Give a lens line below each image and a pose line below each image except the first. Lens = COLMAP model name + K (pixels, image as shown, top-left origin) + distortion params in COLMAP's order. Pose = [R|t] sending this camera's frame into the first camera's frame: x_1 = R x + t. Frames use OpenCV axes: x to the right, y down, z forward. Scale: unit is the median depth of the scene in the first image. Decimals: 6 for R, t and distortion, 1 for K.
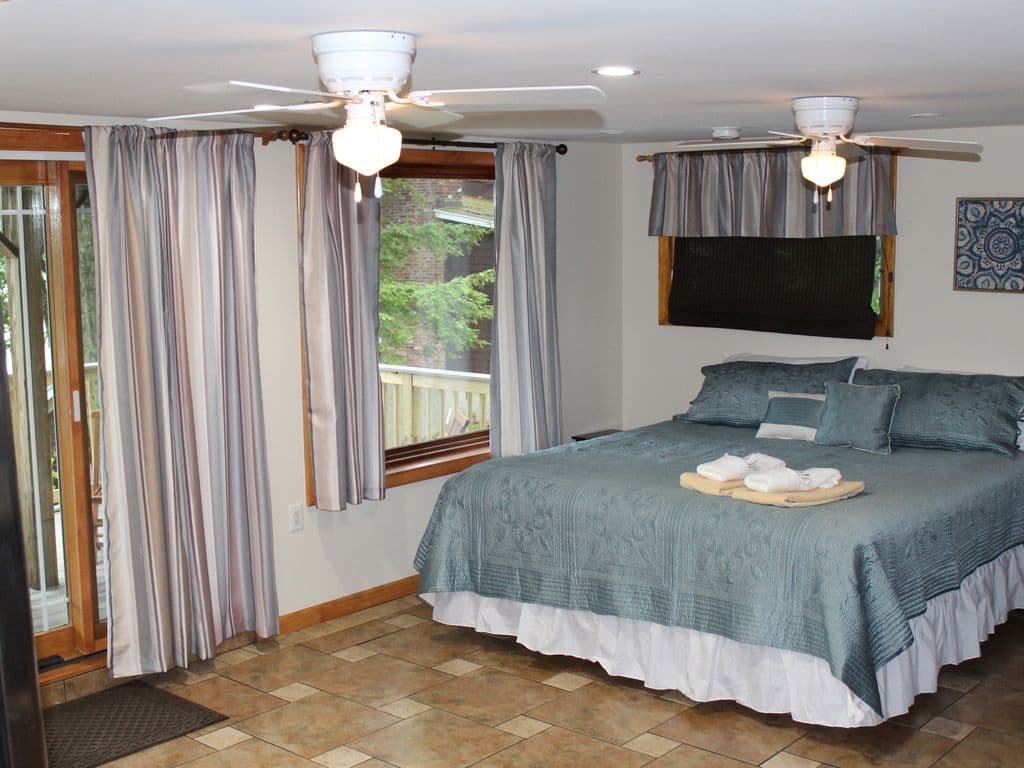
lens RADIAL K [[1286.6, 0, 512.0], [0, 1286.6, 384.0], [0, 0, 1]] dist [-0.040262, 0.008885]
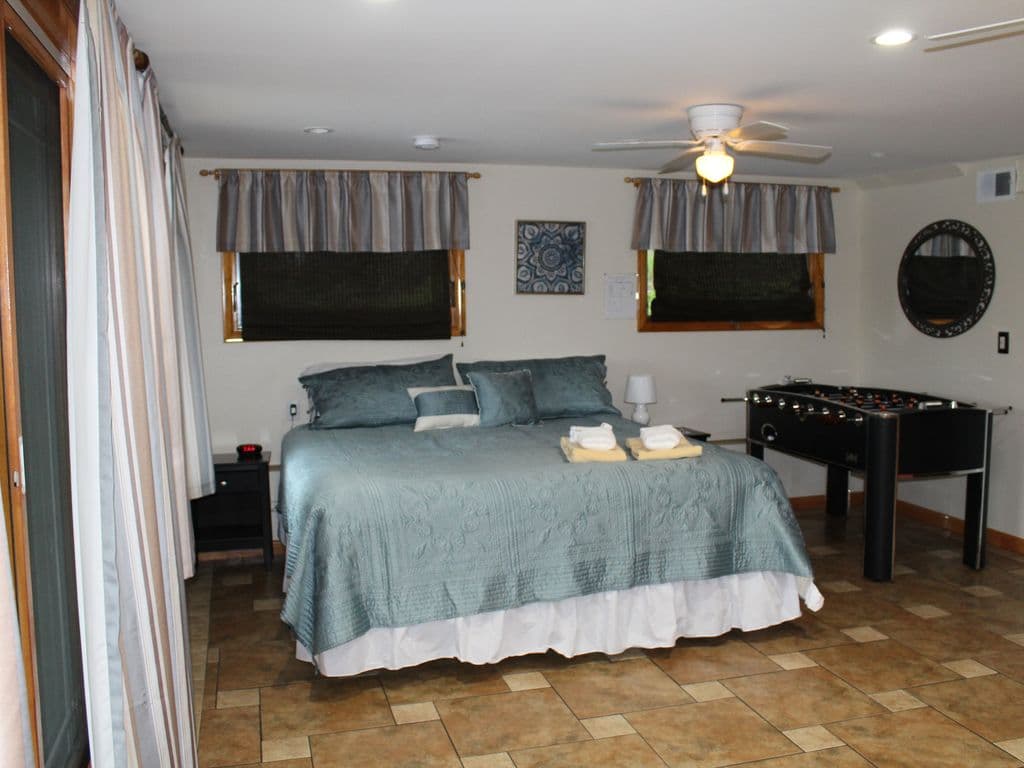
lens RADIAL K [[968.2, 0, 512.0], [0, 968.2, 384.0], [0, 0, 1]] dist [-0.113920, 0.005495]
pose [[0.549551, -0.071781, 0.832371, -0.457627], [0.113089, 0.993524, 0.011014, 0.002624], [-0.827771, 0.088079, 0.554110, 0.504943]]
